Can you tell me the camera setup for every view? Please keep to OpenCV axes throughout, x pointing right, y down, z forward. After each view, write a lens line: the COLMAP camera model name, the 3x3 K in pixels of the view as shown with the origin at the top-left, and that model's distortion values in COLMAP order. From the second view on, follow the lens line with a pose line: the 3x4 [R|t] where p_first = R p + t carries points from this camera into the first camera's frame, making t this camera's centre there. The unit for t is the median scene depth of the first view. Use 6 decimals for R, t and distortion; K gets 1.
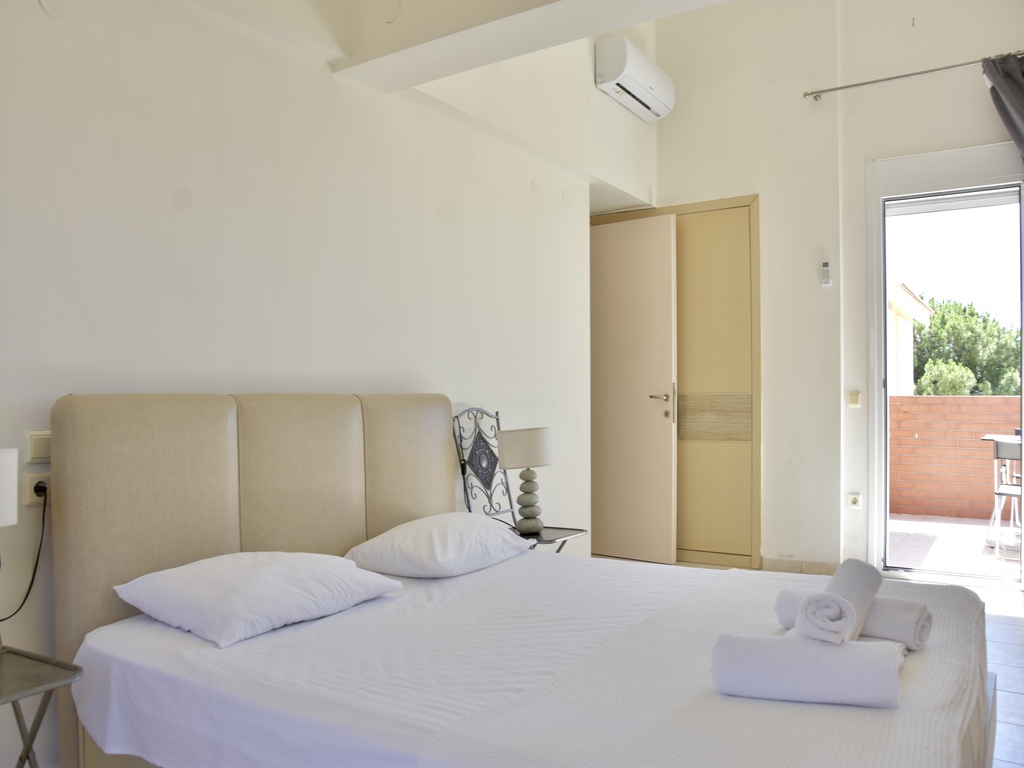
lens RADIAL K [[810.4, 0, 512.1], [0, 810.4, 415.0], [0, 0, 1]] dist [-0.129840, 0.095076]
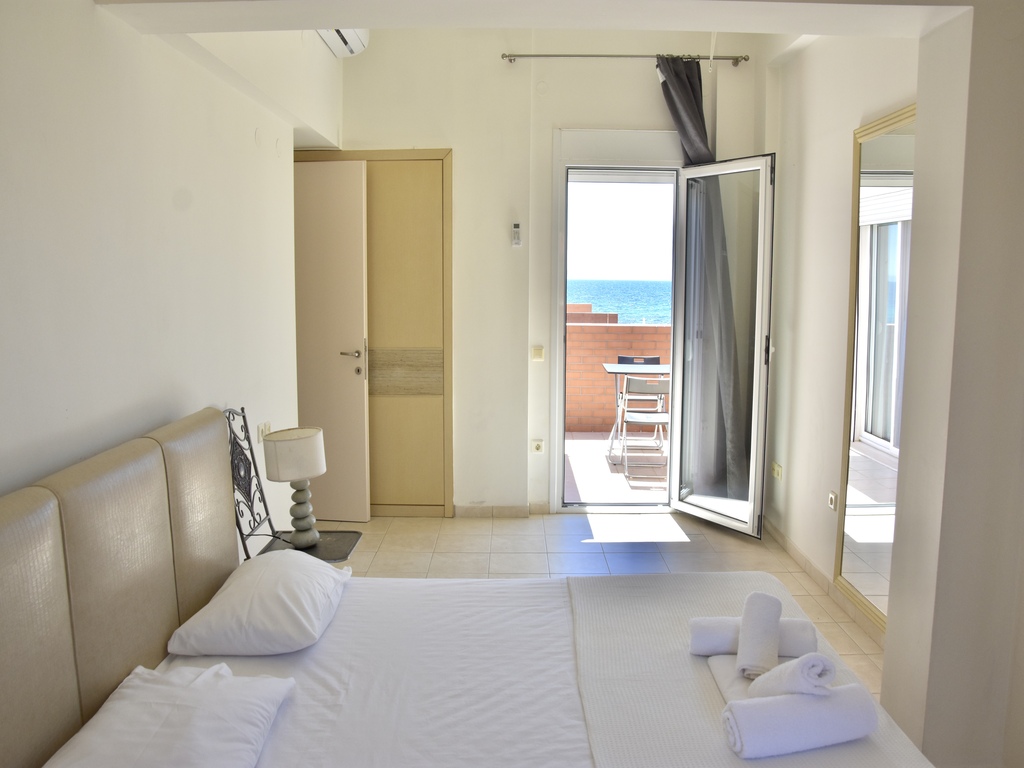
lens RADIAL K [[812.5, 0, 512.0], [0, 812.5, 384.0], [0, 0, 1]] dist [-0.137392, 0.096661]
pose [[0.841996, -0.060176, 0.536117, -0.175979], [0.002790, 0.994232, 0.107215, -0.090377], [-0.539476, -0.088779, 0.837307, 0.091336]]
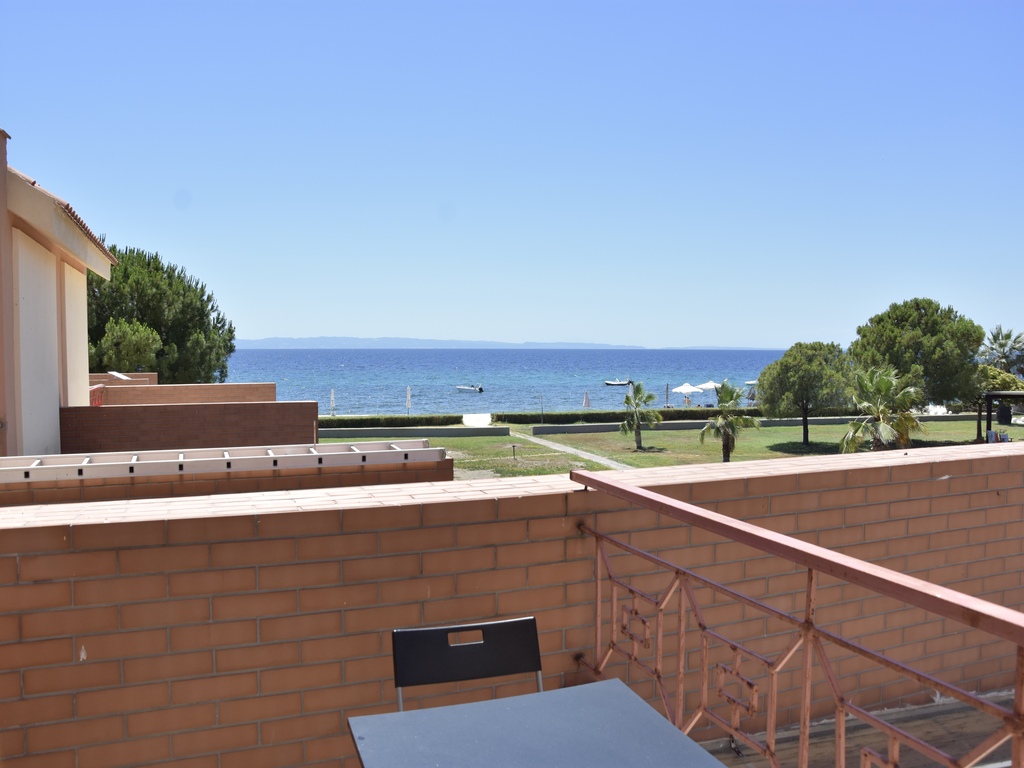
lens RADIAL K [[812.5, 0, 512.0], [0, 812.5, 384.0], [0, 0, 1]] dist [-0.137392, 0.096661]
pose [[0.575315, -0.030462, 0.817365, 0.522464], [0.012661, 0.999518, 0.028338, -0.118802], [-0.817834, -0.005955, 0.575423, 0.988845]]
